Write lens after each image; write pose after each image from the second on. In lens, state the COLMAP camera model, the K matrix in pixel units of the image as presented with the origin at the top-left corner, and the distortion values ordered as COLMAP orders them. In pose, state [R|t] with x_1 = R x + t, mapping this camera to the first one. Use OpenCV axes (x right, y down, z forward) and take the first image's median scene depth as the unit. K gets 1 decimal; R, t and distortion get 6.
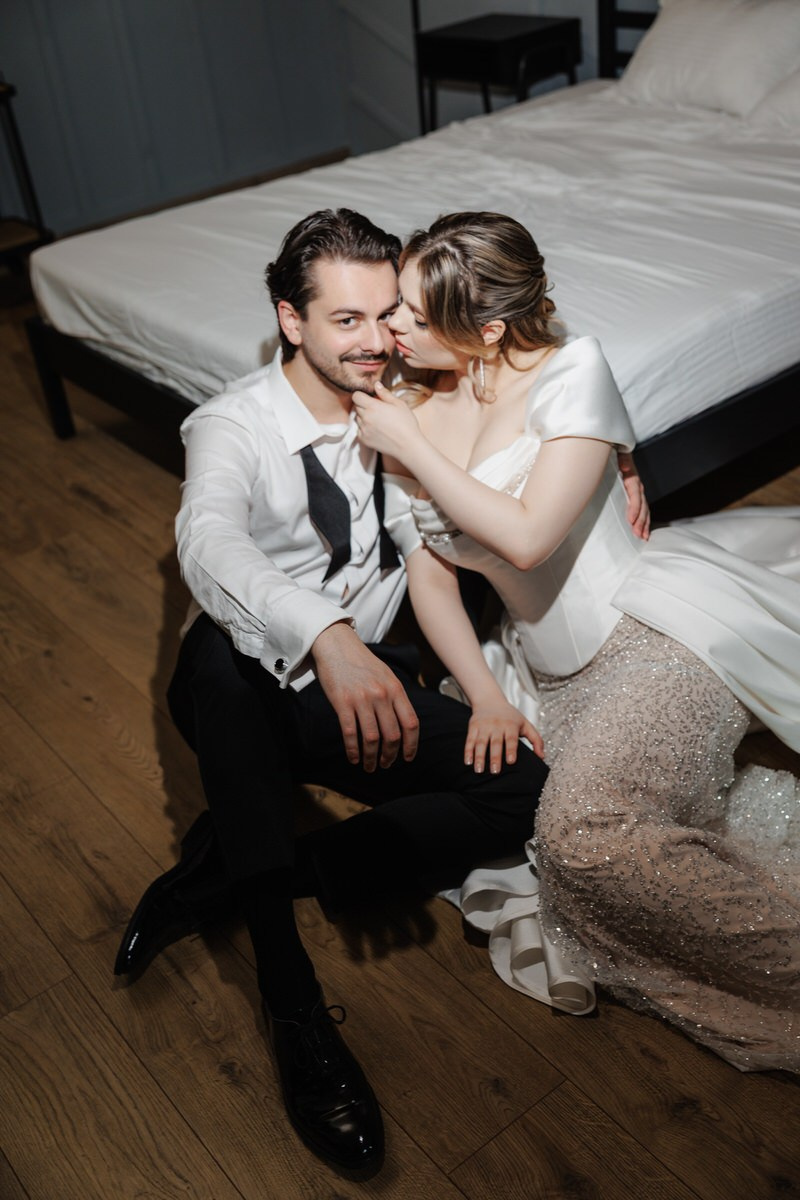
lens RADIAL K [[1251.7, 0, 376.2], [0, 1251.7, 616.5], [0, 0, 1]] dist [-0.004760, 0.000000]
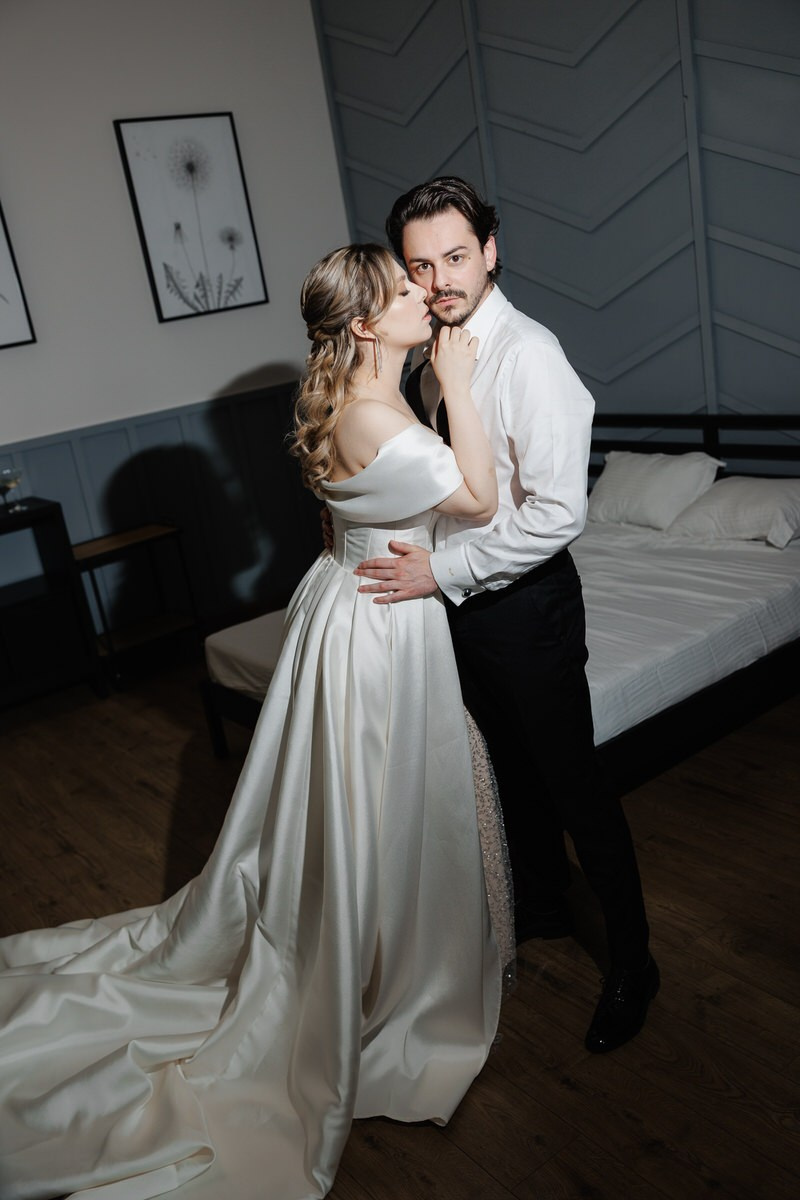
lens RADIAL K [[1100.7, 0, 367.7], [0, 1100.7, 603.2], [0, 0, 1]] dist [0.054367, 0.000000]
pose [[0.998480, -0.038264, -0.039674, -0.028251], [0.025932, 0.961250, -0.274456, 0.070407], [0.048638, 0.273010, 0.960781, -0.416394]]
